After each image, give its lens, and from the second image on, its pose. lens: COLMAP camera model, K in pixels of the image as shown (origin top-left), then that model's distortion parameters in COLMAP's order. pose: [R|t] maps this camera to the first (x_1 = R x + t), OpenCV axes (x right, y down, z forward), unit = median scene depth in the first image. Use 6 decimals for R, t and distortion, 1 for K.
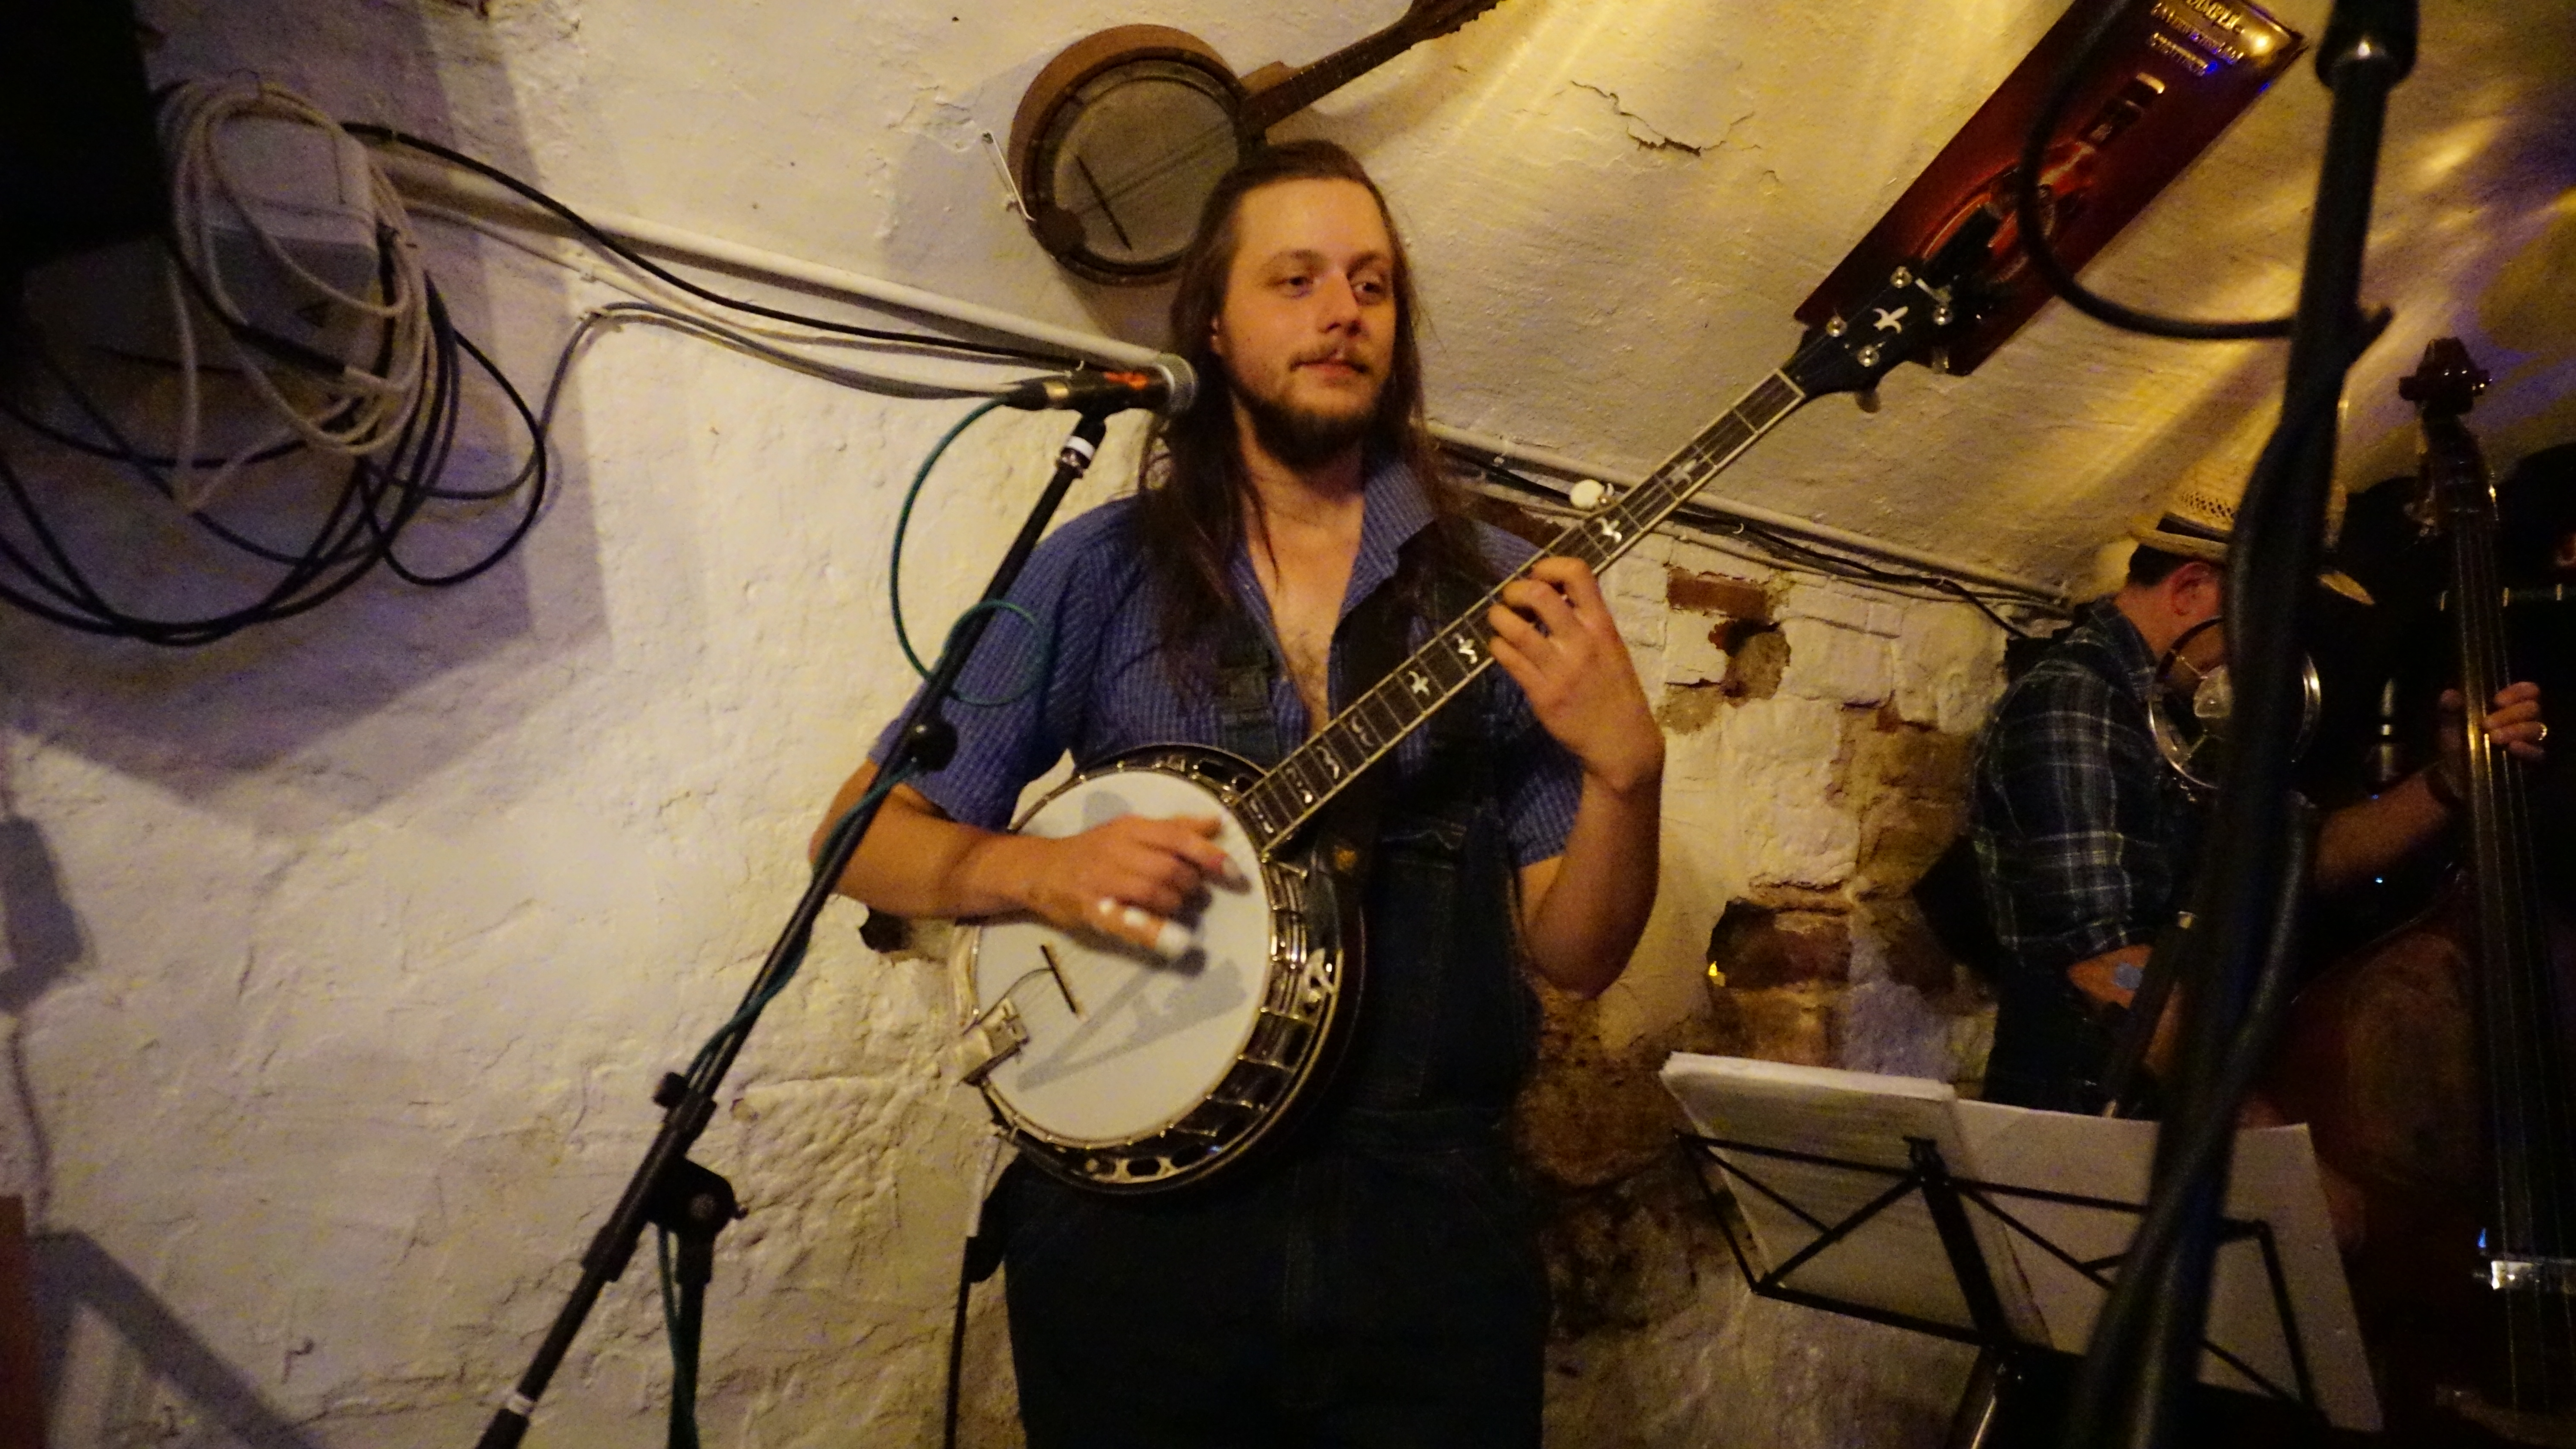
lens RADIAL K [[1571.3, 0, 1288.0], [0, 1571.3, 724.5], [0, 0, 1]] dist [-0.088247, 0.078934]
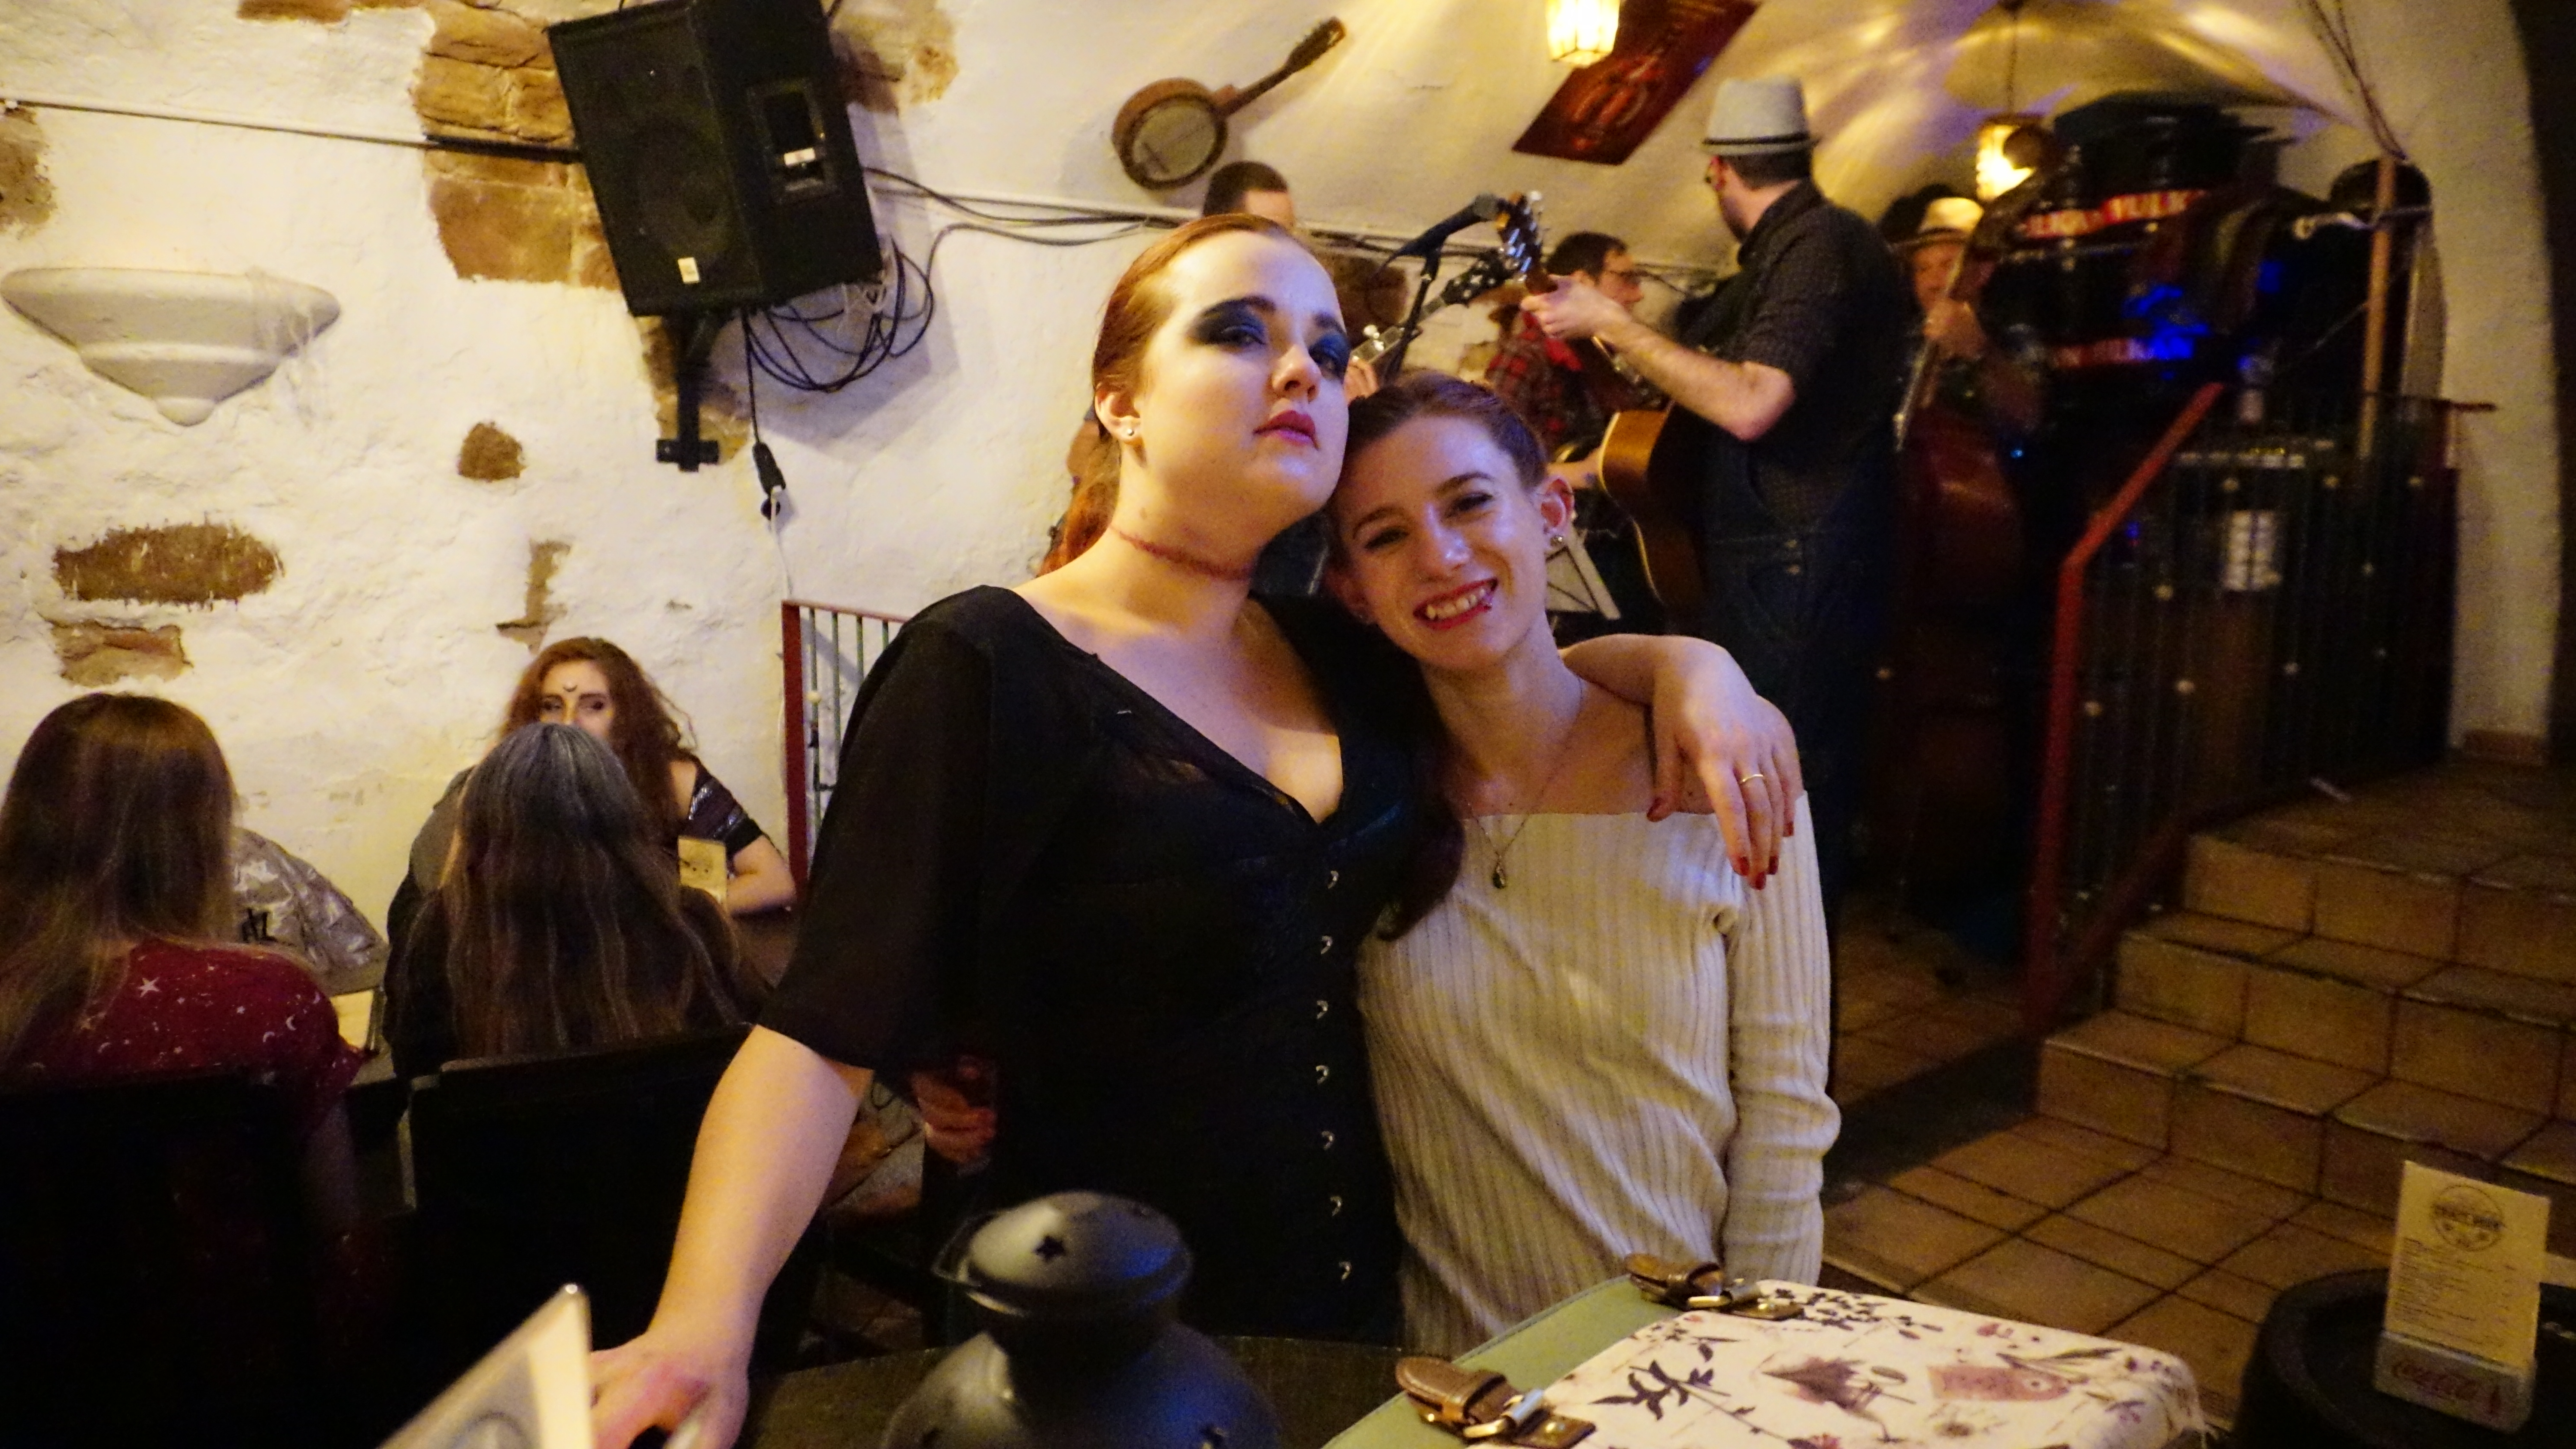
lens RADIAL K [[1571.3, 0, 1288.0], [0, 1571.3, 724.5], [0, 0, 1]] dist [-0.088247, 0.078934]
pose [[0.998249, -0.050885, -0.030157, 0.100164], [0.056803, 0.966890, 0.248790, -0.097081], [0.016499, -0.250068, 0.968088, -1.410730]]
